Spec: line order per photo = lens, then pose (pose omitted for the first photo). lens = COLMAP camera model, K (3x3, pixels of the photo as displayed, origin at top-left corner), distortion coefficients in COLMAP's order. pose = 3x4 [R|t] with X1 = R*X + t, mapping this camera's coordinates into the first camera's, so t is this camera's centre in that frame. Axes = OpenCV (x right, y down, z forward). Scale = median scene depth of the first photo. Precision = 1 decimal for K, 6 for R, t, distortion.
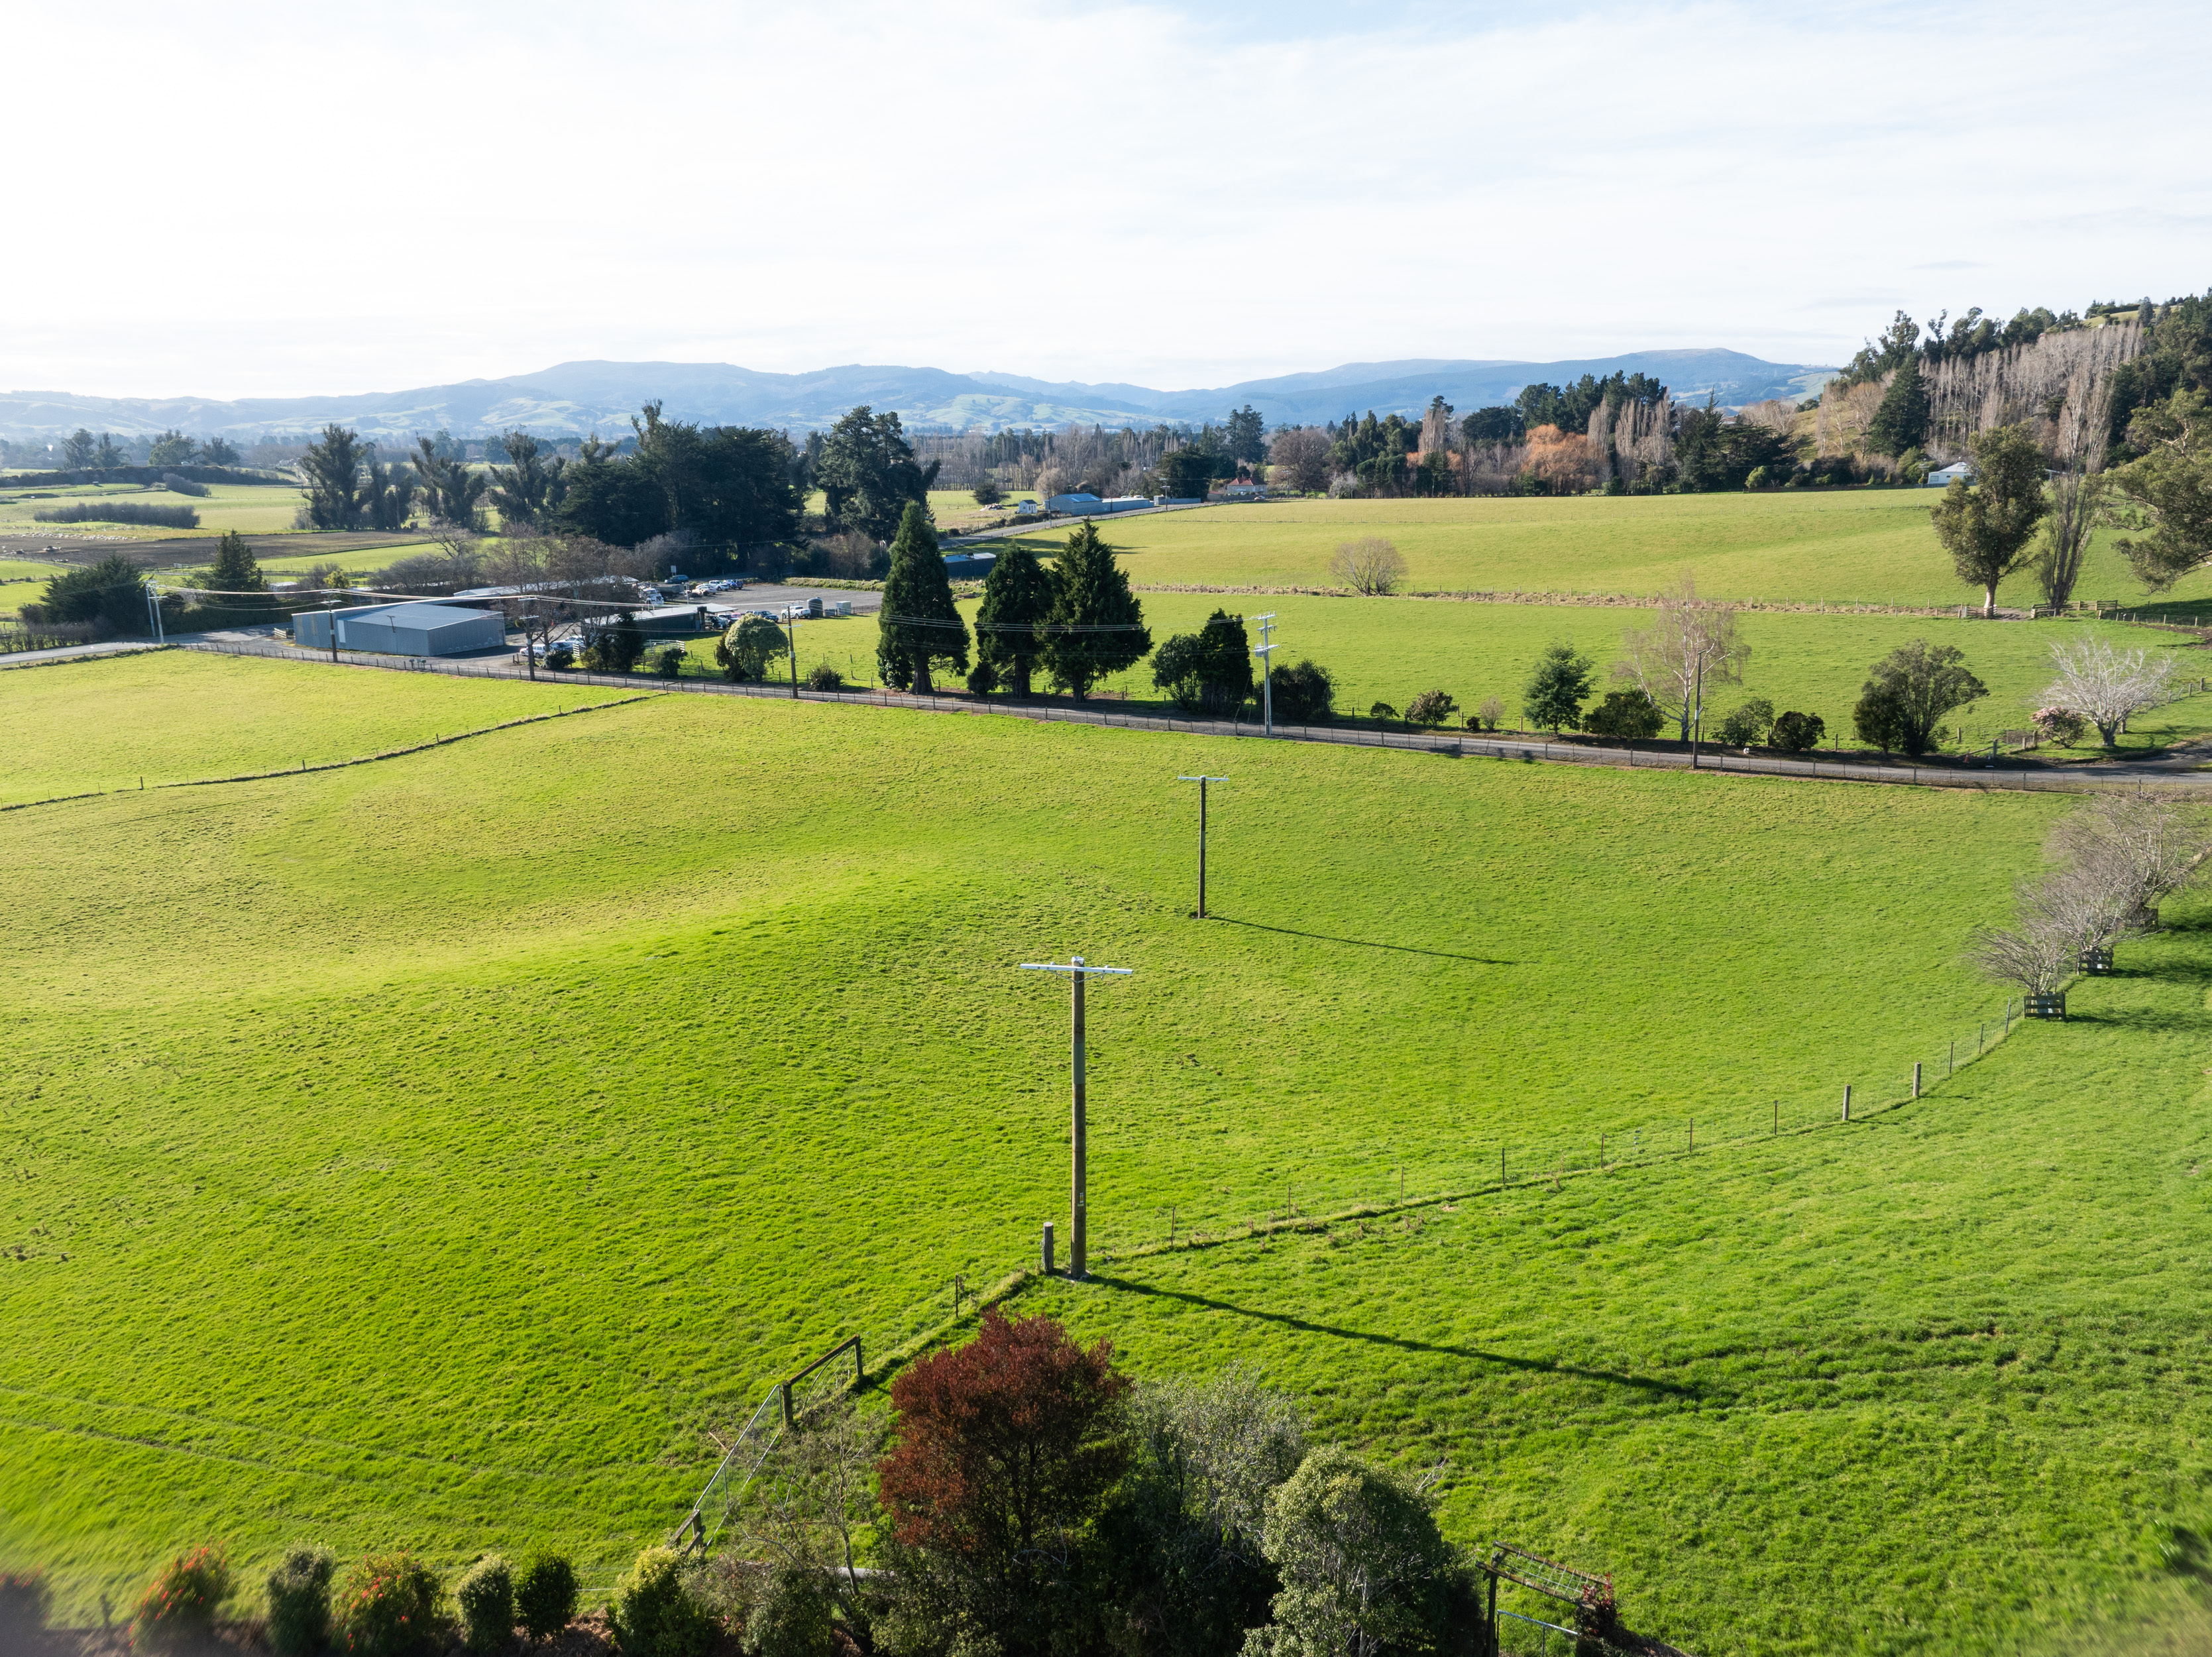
lens RADIAL K [[1558.9, 0, 1109.9], [0, 1558.9, 817.7], [0, 0, 1]] dist [-0.053515, 0.025334]
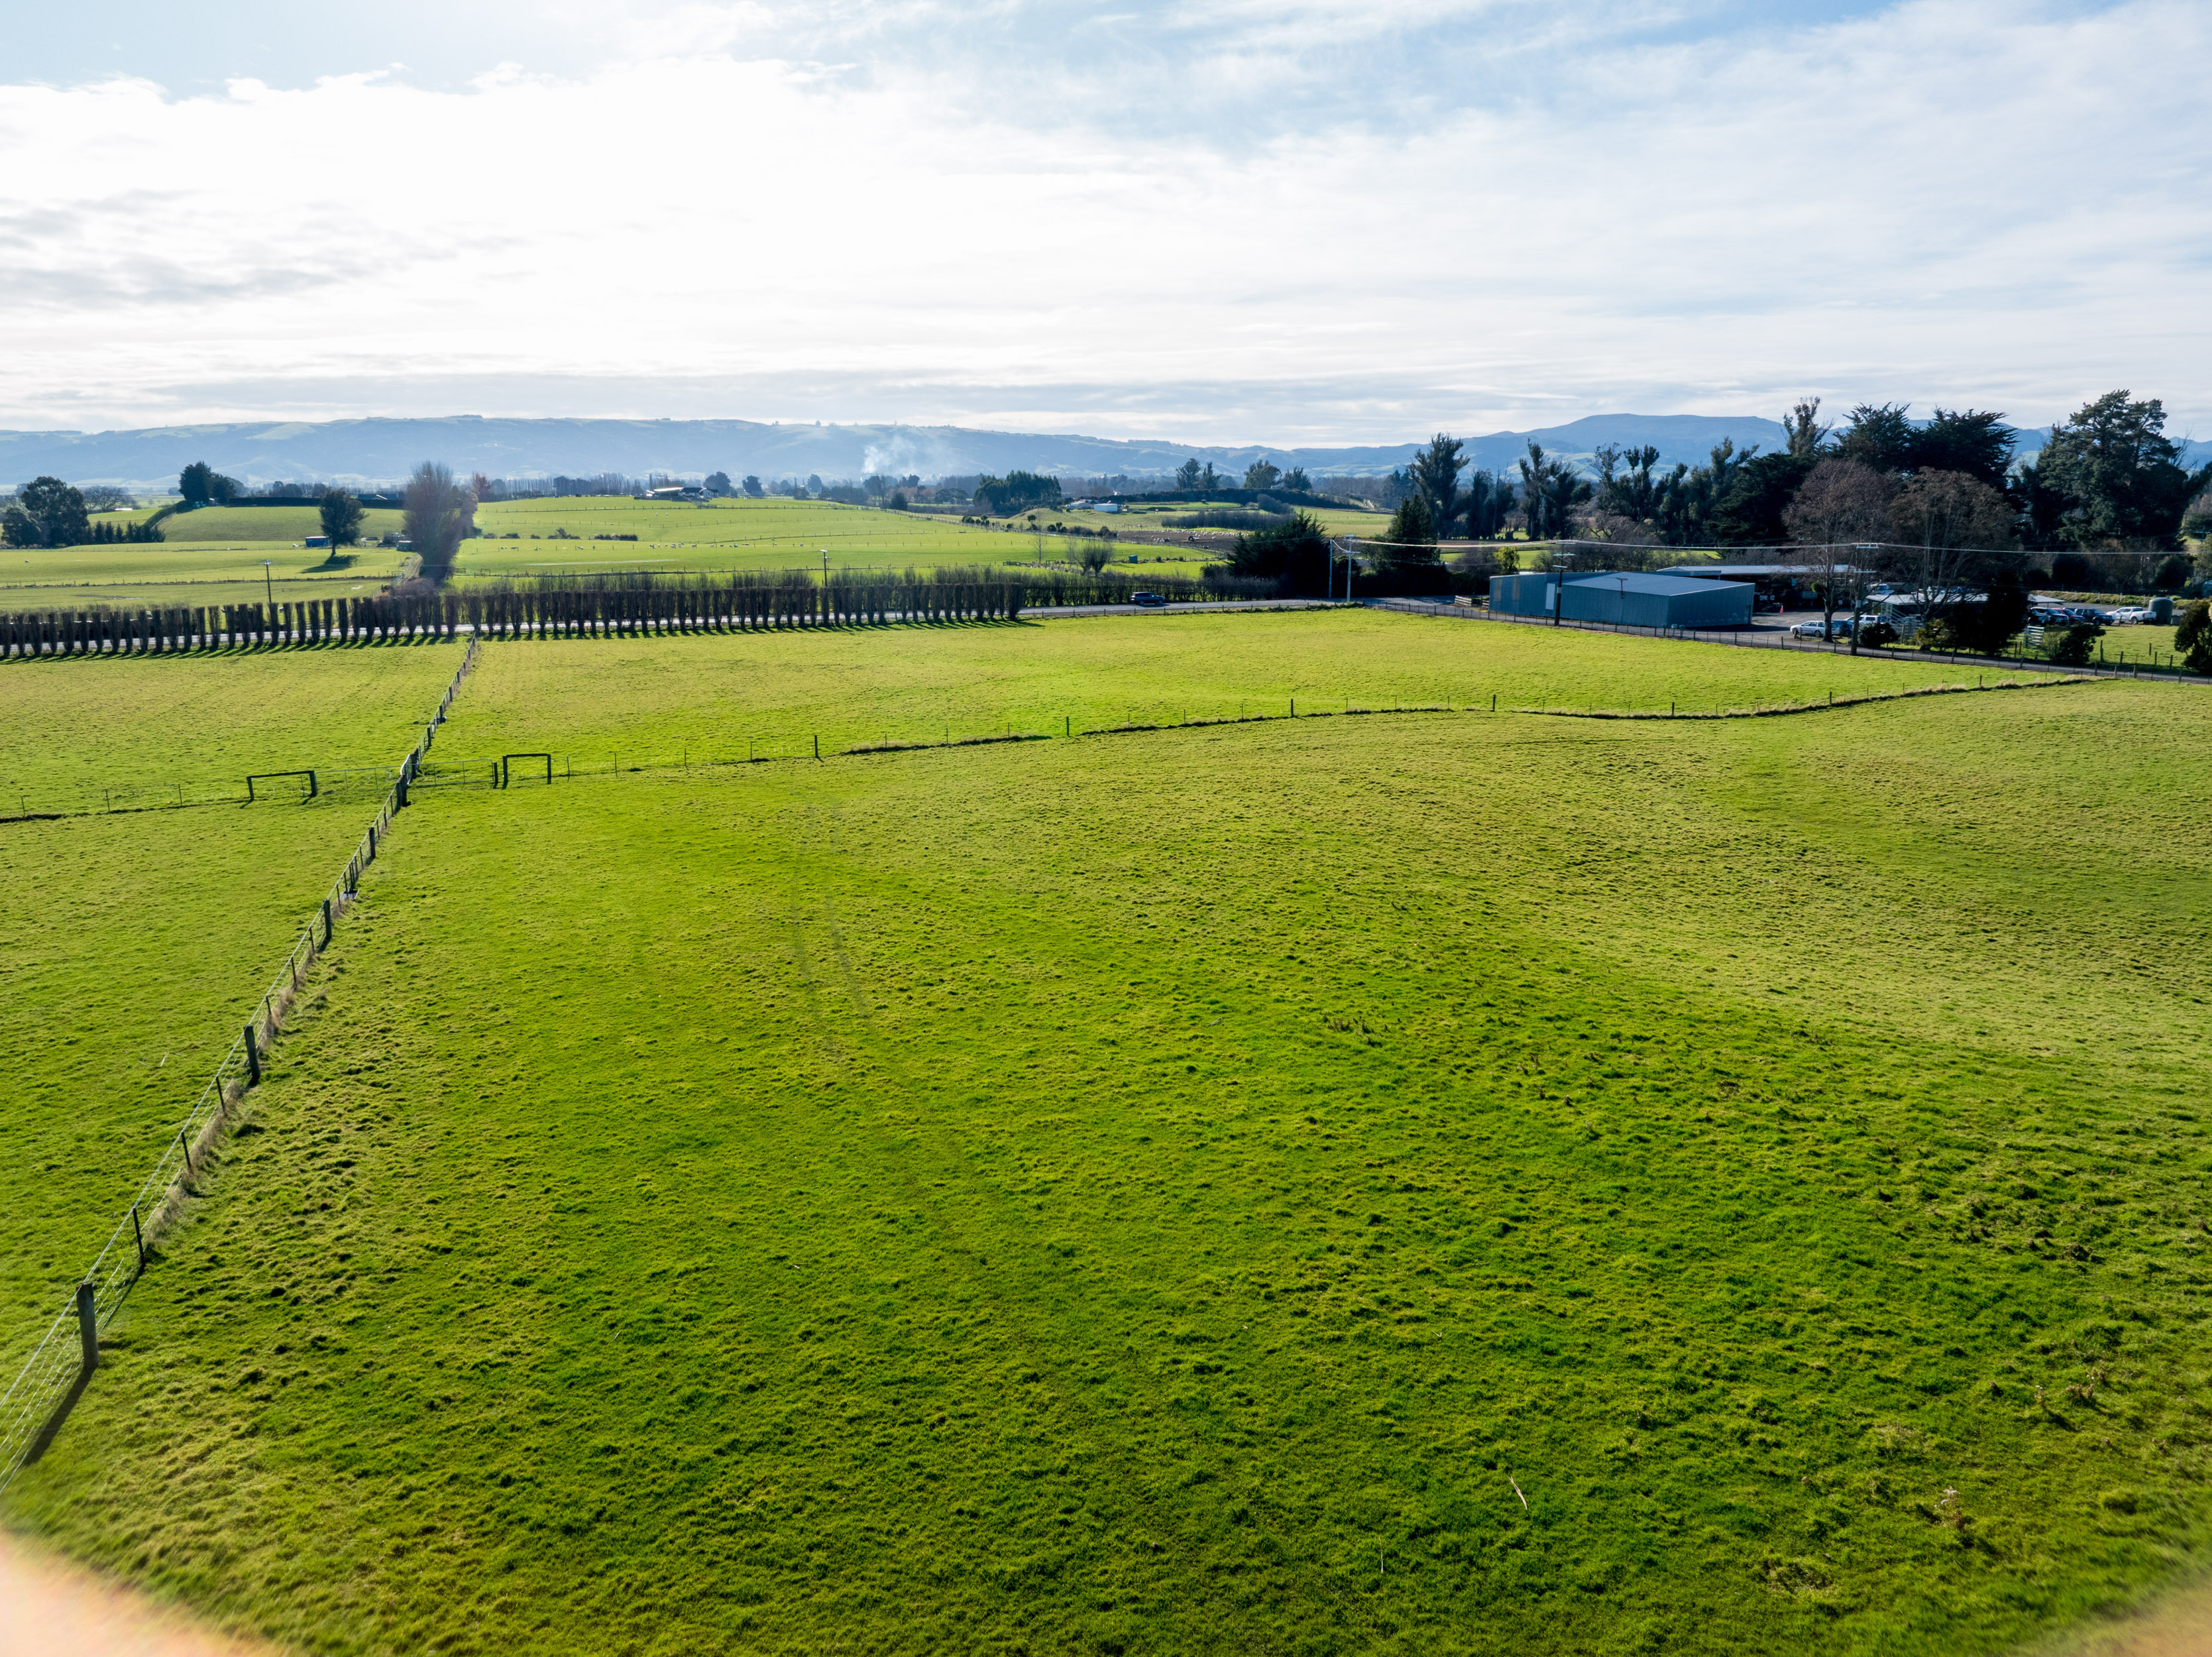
lens RADIAL K [[1558.9, 0, 1111.3], [0, 1558.9, 867.5], [0, 0, 1]] dist [-0.053515, 0.025334]
pose [[0.815565, 0.146690, -0.559764, -0.229929], [-0.147664, 0.988068, 0.043788, 0.033937], [0.559508, 0.046945, 0.827495, 0.177887]]
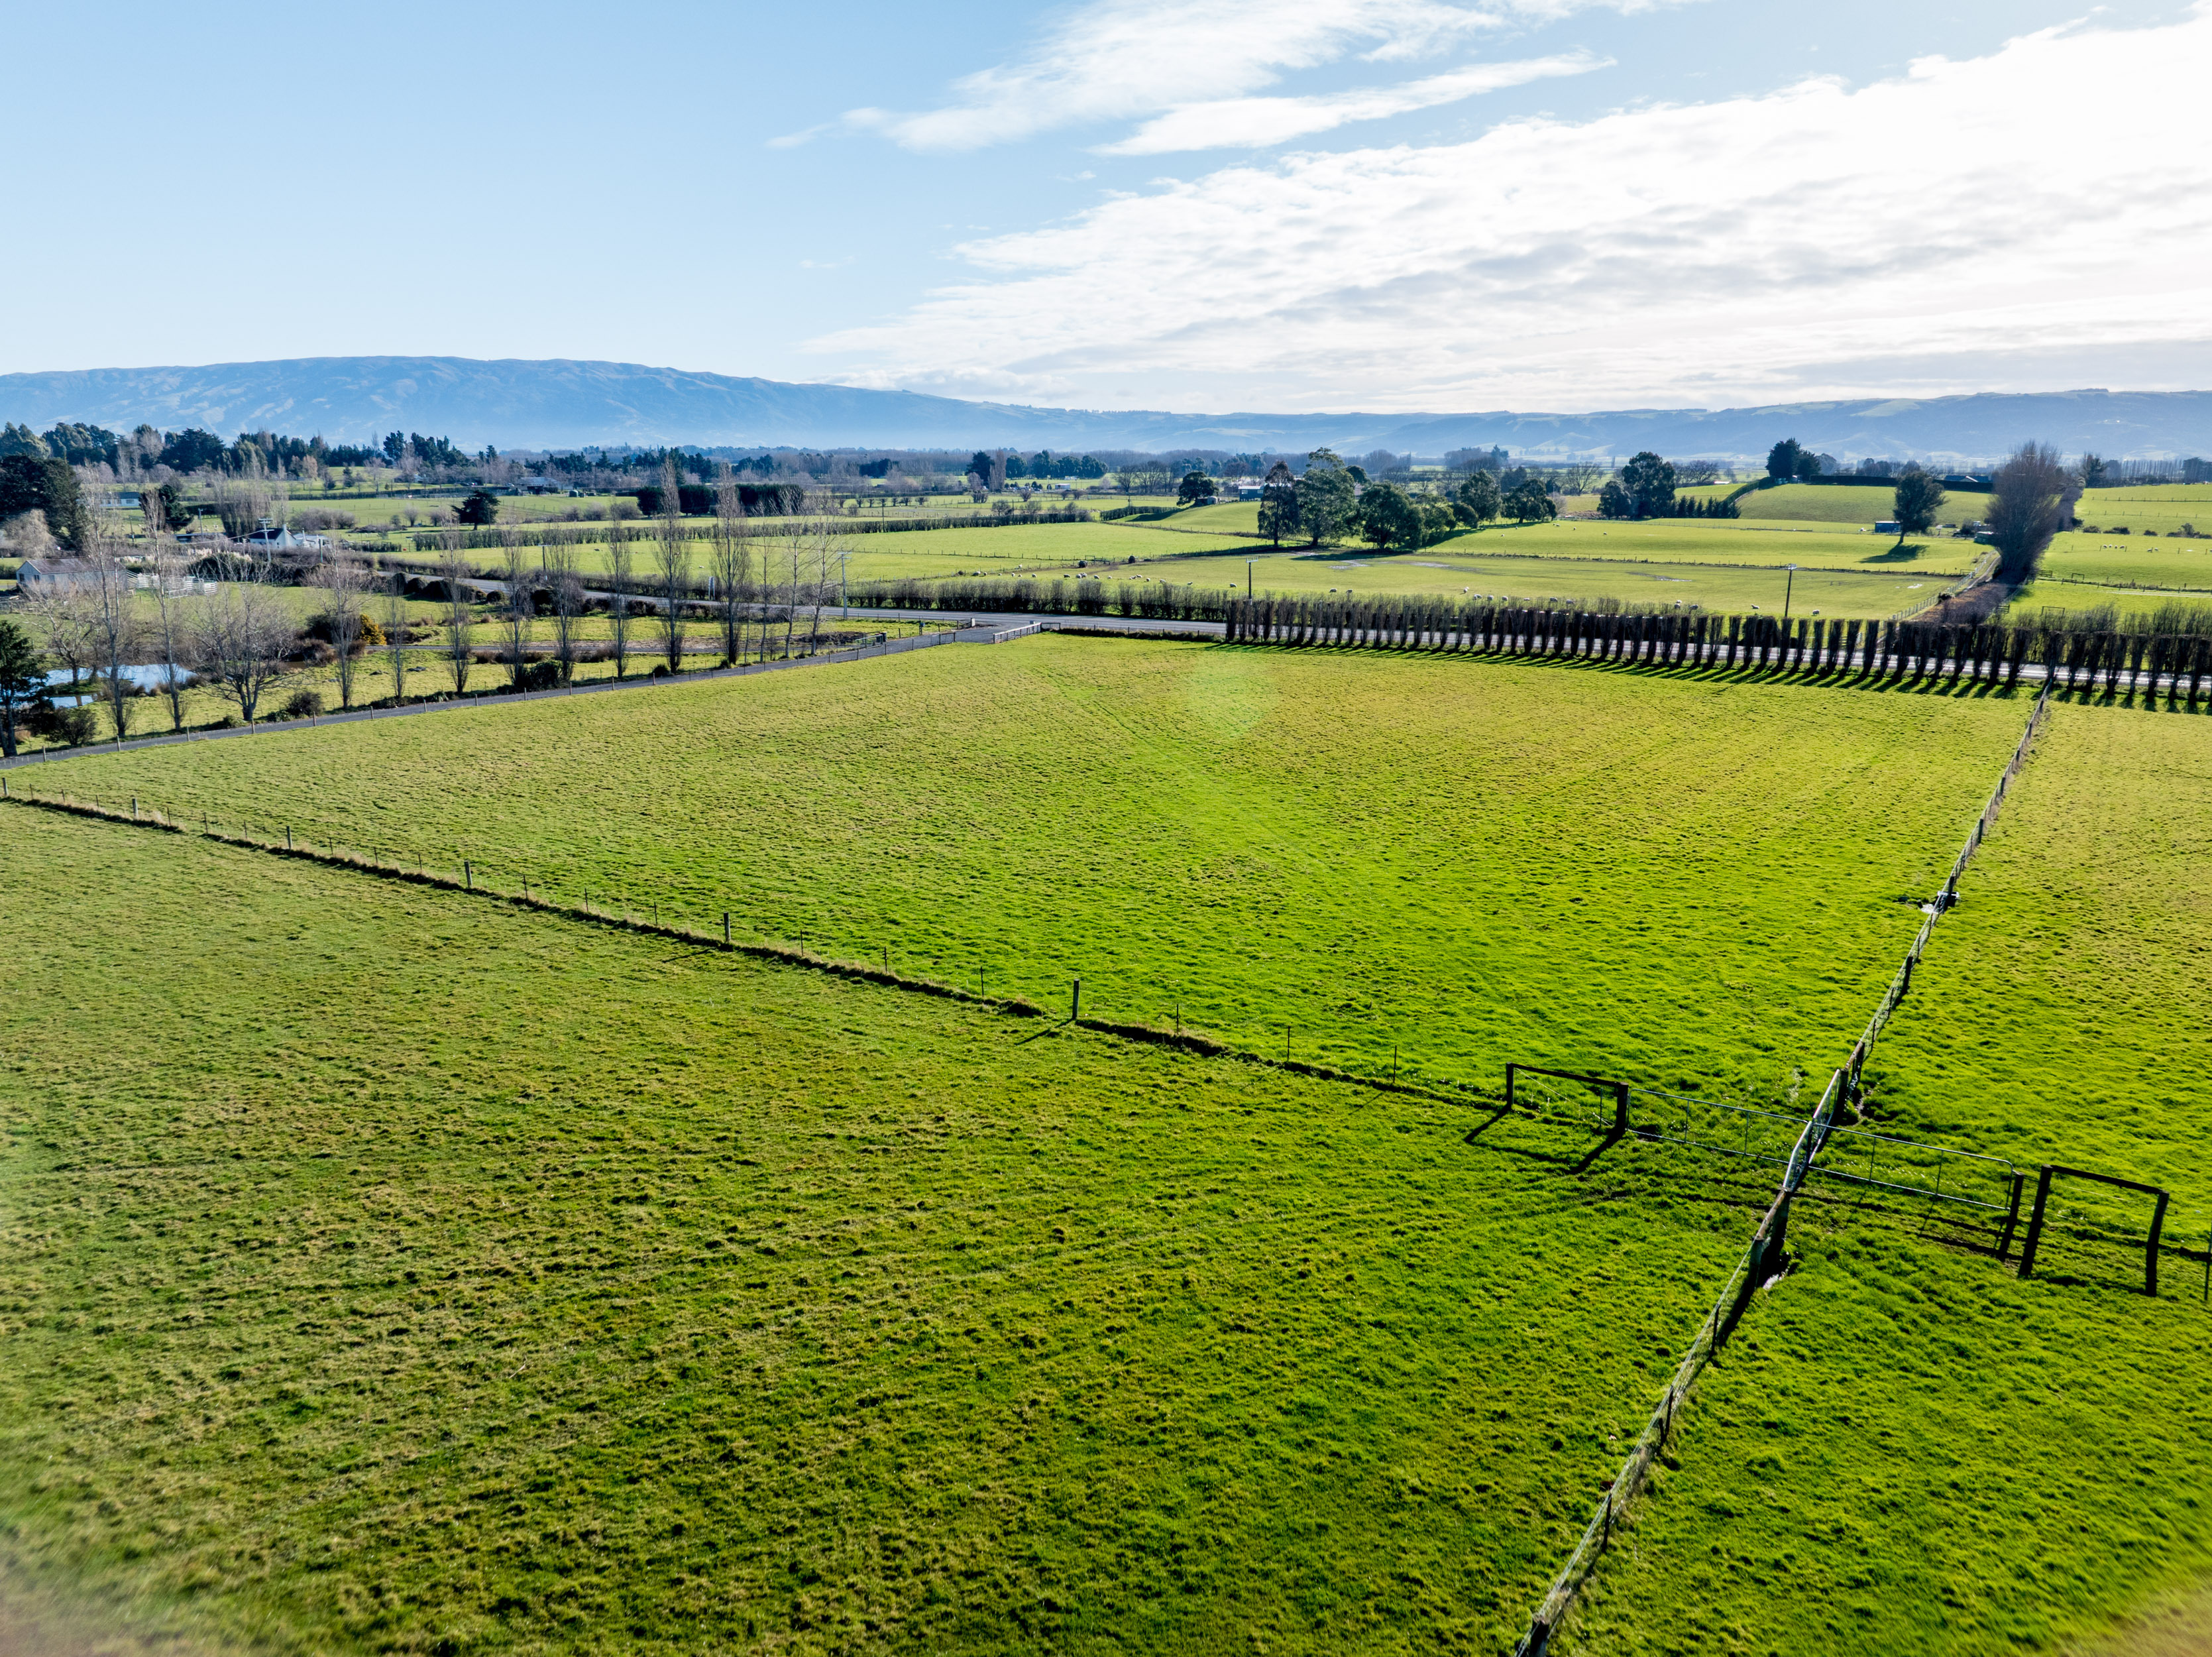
lens RADIAL K [[1558.9, 0, 1105.6], [0, 1558.9, 856.8], [0, 0, 1]] dist [-0.053515, 0.025334]
pose [[0.018002, 0.255460, -0.966652, -0.441891], [-0.245562, 0.938326, 0.243401, -0.000330], [0.969214, 0.232991, 0.079623, 0.303013]]
